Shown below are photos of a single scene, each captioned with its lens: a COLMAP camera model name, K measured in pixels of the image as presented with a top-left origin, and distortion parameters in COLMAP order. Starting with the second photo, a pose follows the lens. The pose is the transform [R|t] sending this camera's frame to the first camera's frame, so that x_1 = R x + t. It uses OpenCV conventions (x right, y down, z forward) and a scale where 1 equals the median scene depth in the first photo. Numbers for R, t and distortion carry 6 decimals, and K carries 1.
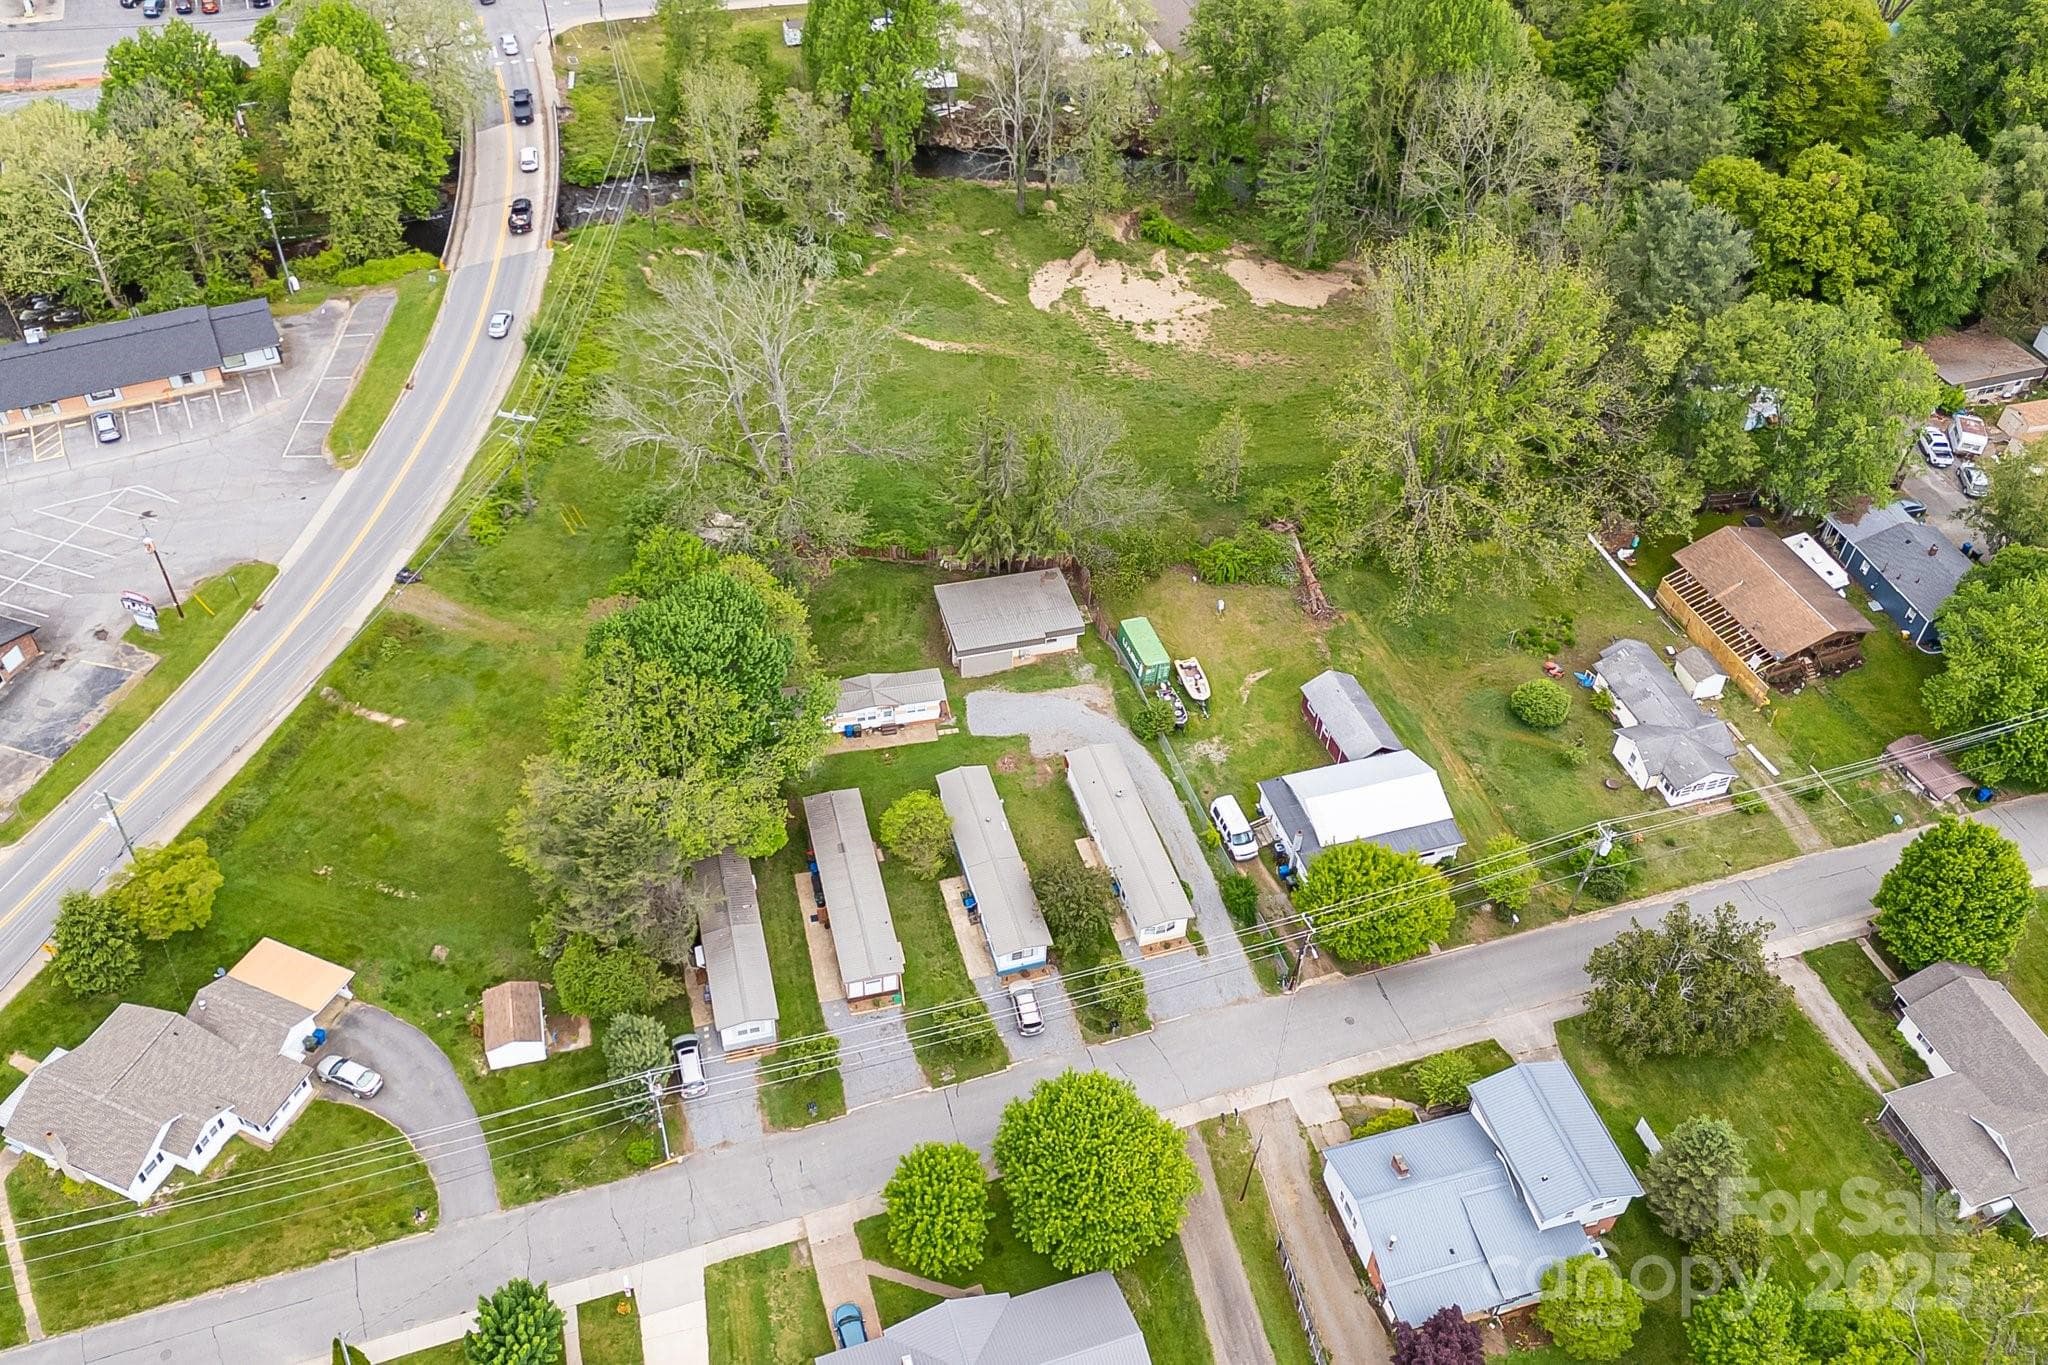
lens RADIAL K [[1777.3, 0, 1017.4], [0, 1777.3, 676.3], [0, 0, 1]] dist [0.091320, -0.105873]
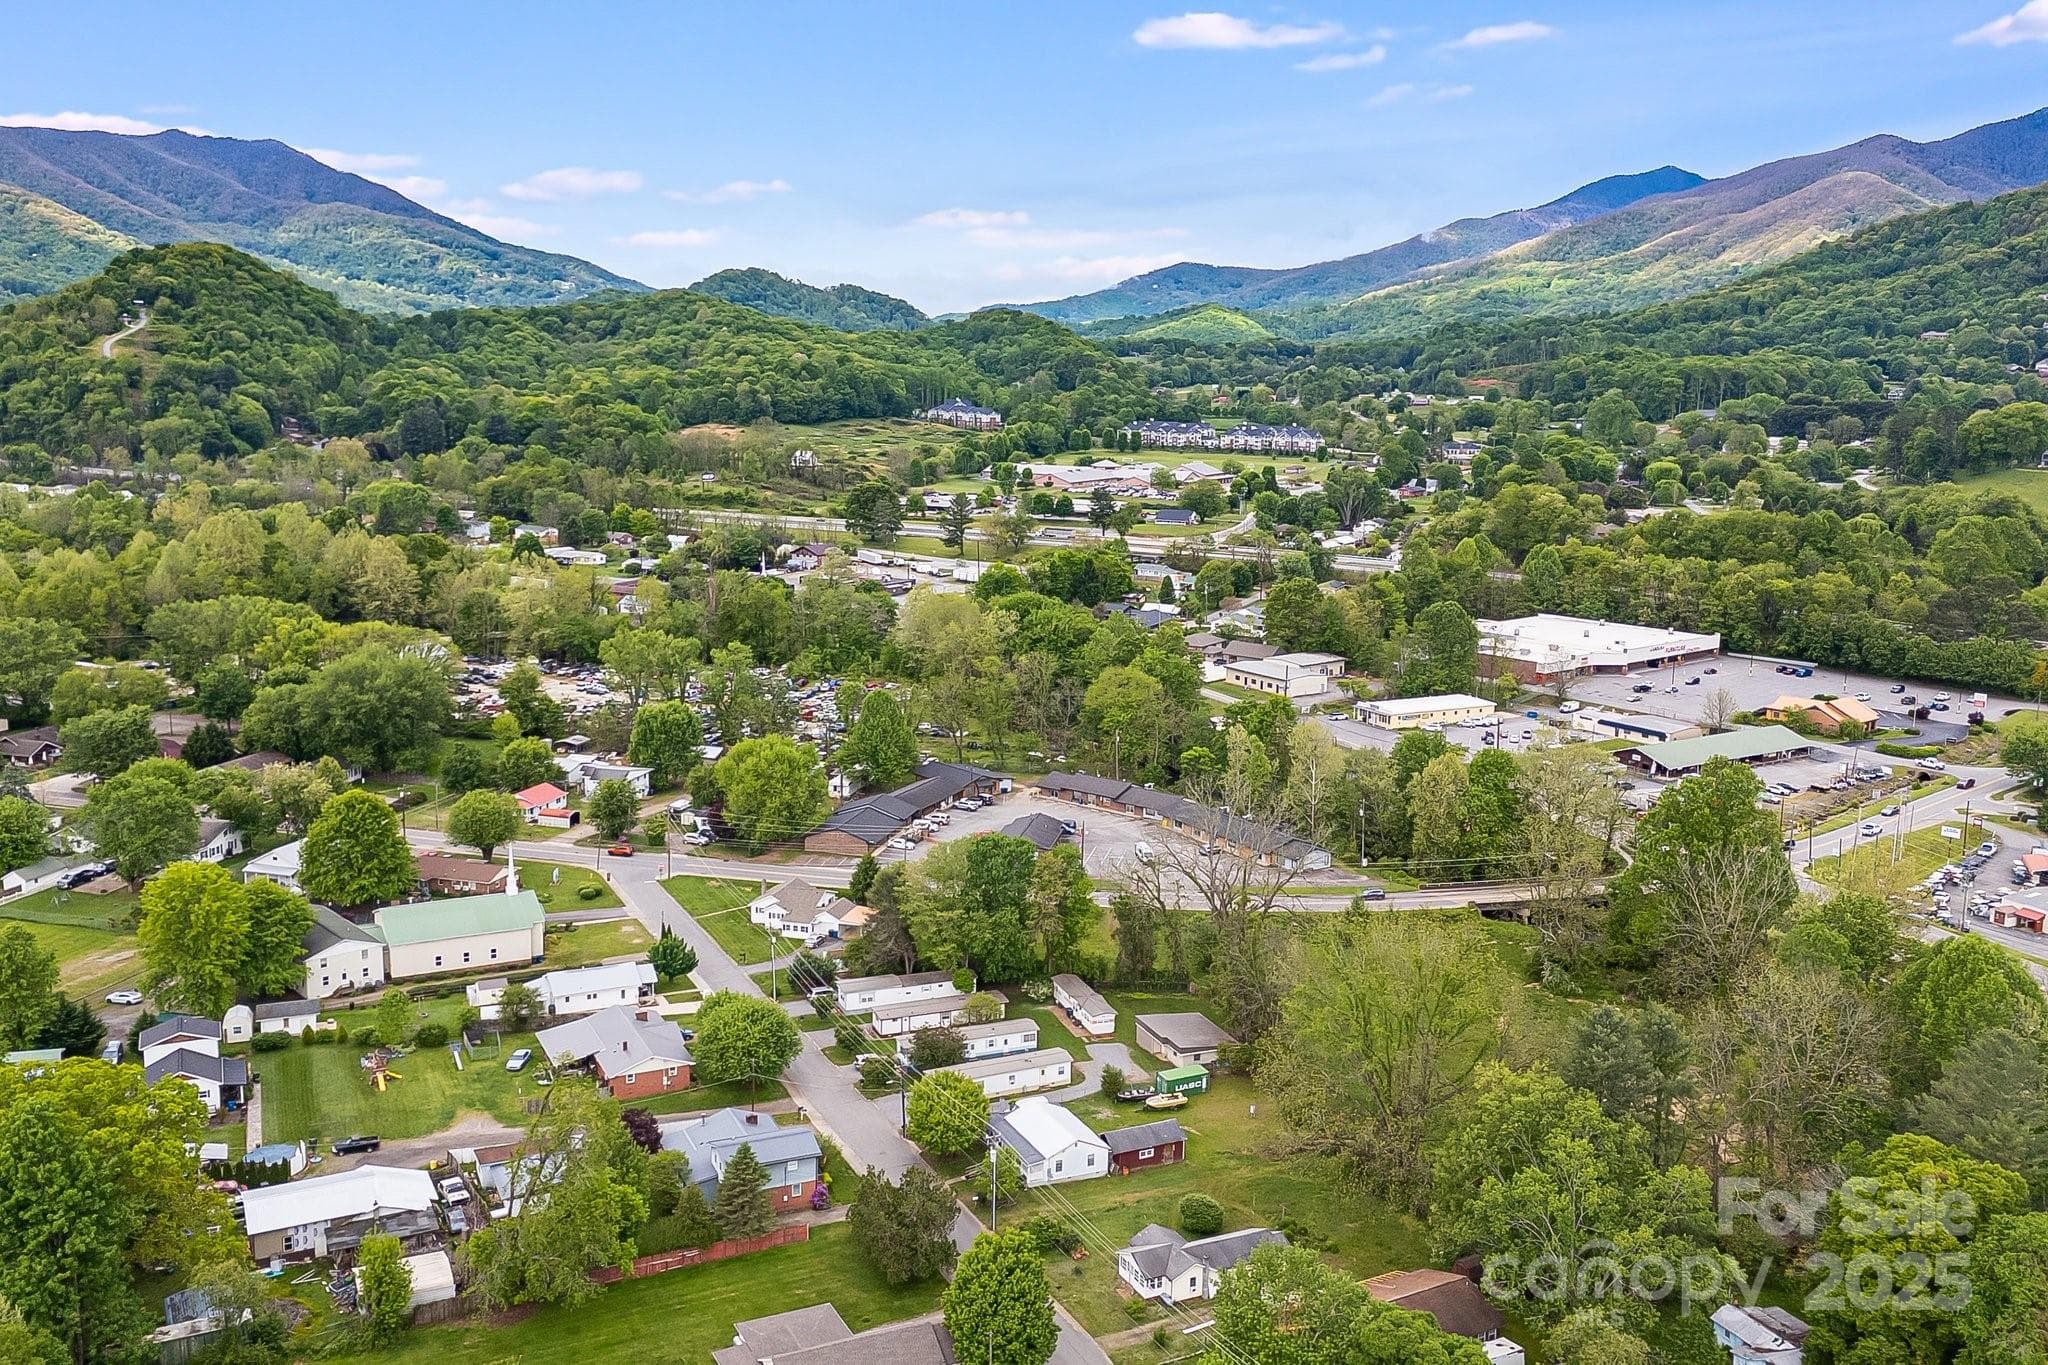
lens RADIAL K [[1777.3, 0, 1020.2], [0, 1777.3, 673.8], [0, 0, 1]] dist [0.091320, -0.105873]
pose [[0.128544, 0.144454, -0.981127, 1.427725], [-0.706312, 0.707805, 0.011673, -0.172118], [0.696132, 0.691481, 0.193014, 0.437631]]
